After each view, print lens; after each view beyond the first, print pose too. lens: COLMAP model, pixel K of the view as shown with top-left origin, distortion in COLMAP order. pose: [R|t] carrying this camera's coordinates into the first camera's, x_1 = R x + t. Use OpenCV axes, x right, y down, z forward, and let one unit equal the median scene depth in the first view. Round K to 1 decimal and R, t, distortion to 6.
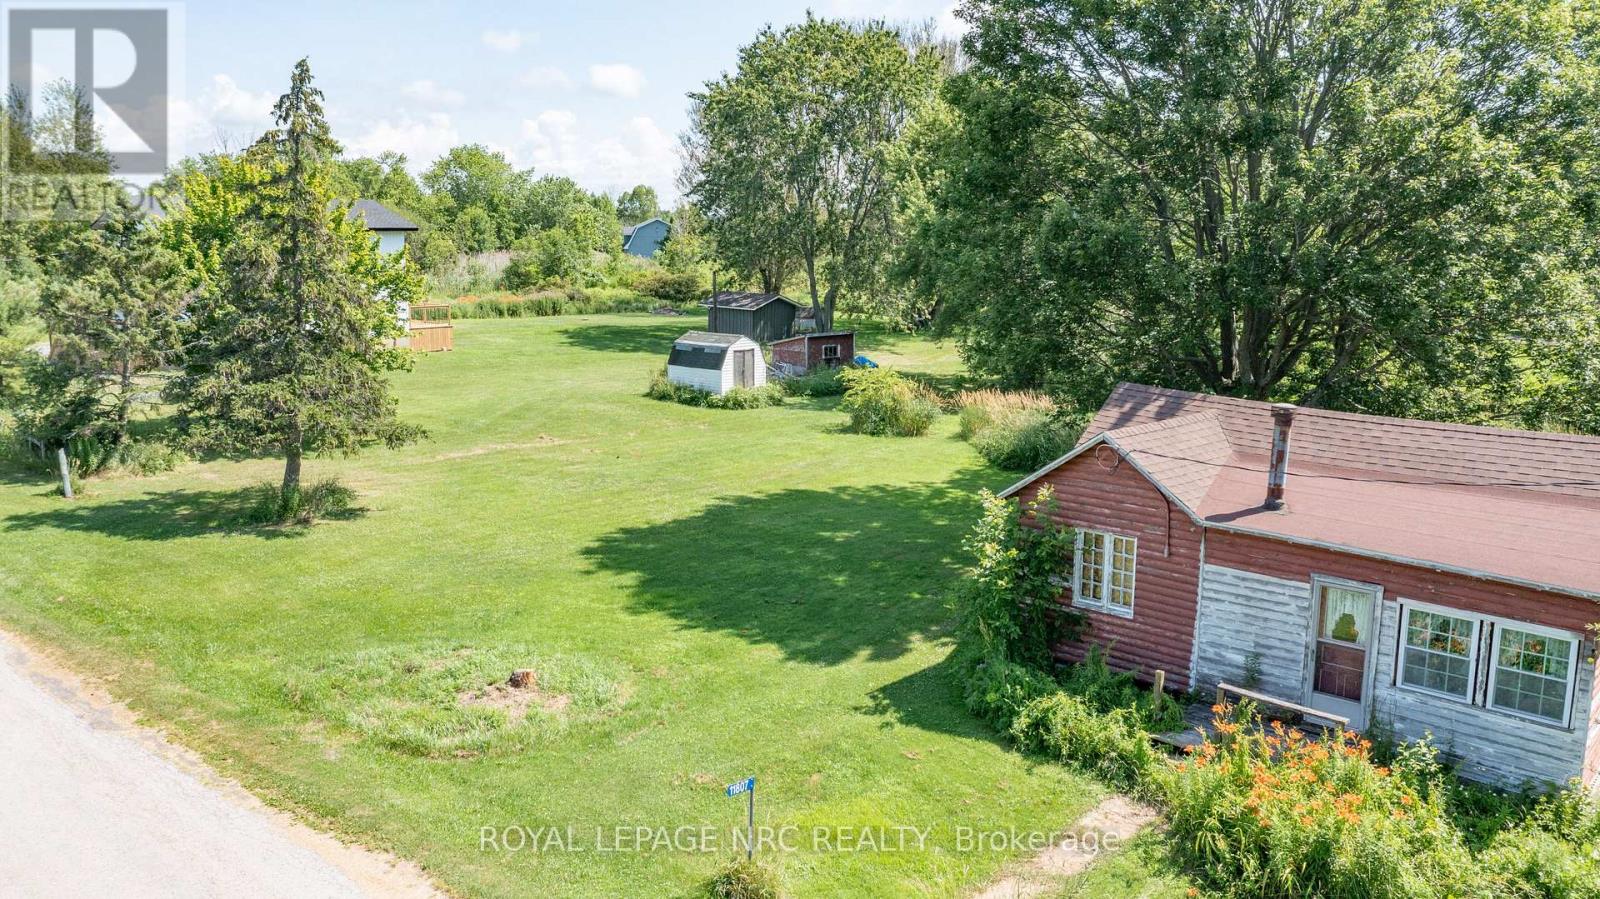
lens RADIAL K [[1290.0, 0, 800.0], [0, 1290.0, 449.5], [0, 0, 1]] dist [-0.003409, -0.004109]
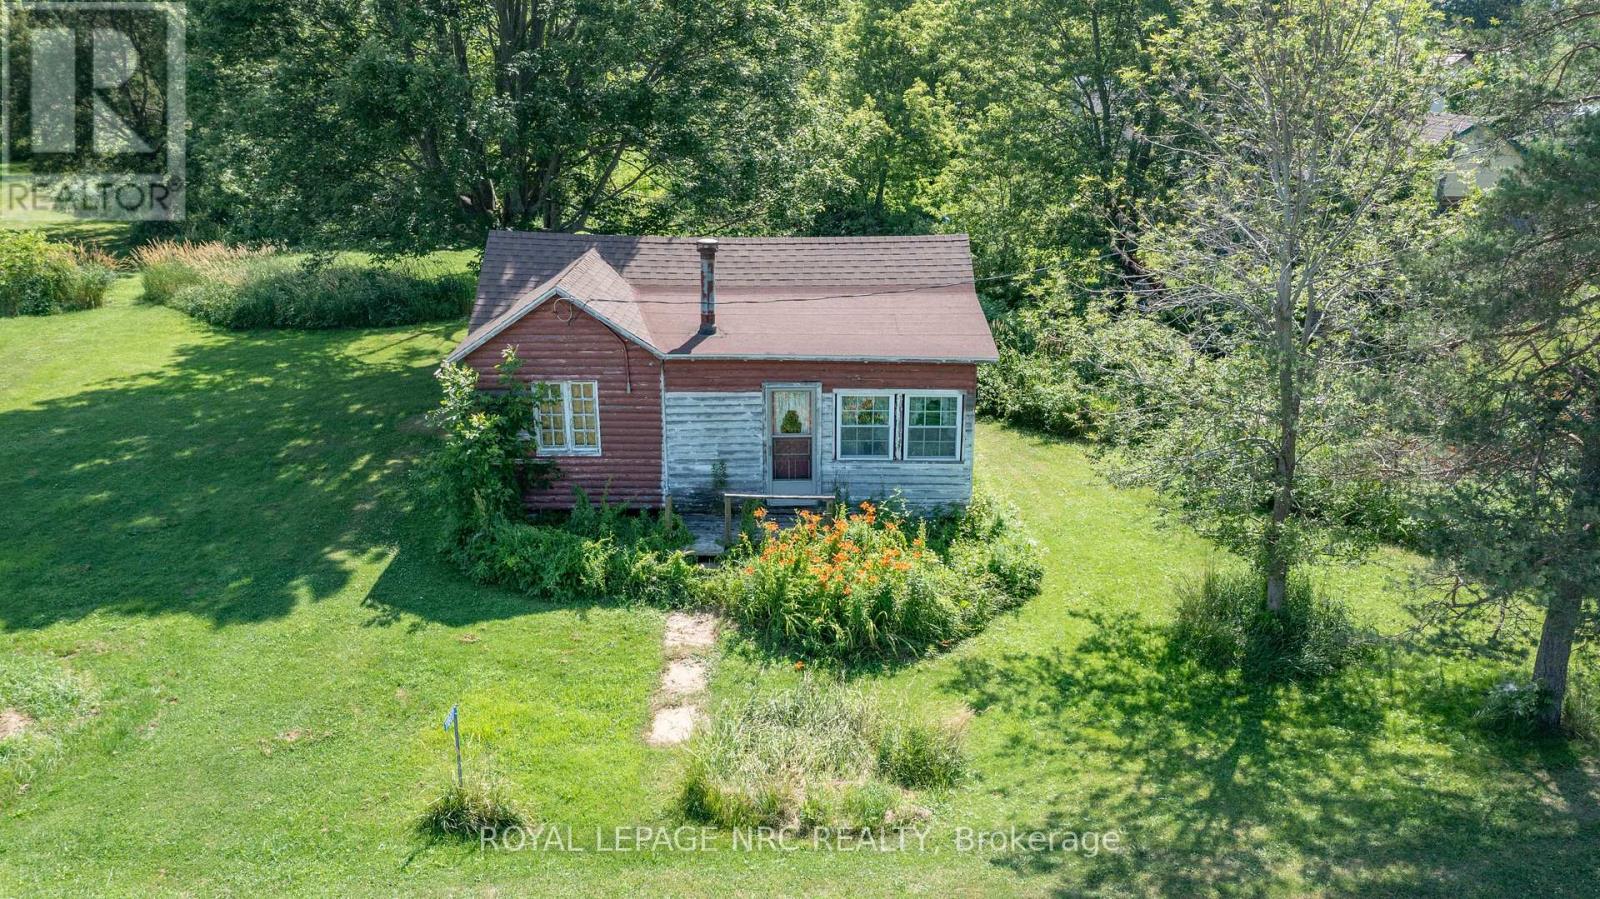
lens RADIAL K [[1290.0, 0, 800.0], [0, 1290.0, 449.5], [0, 0, 1]] dist [-0.003409, -0.004109]
pose [[0.728473, -0.224567, 0.647222, -0.338045], [0.124172, 0.972381, 0.197627, -0.069930], [-0.673727, -0.063599, 0.736238, 0.105929]]
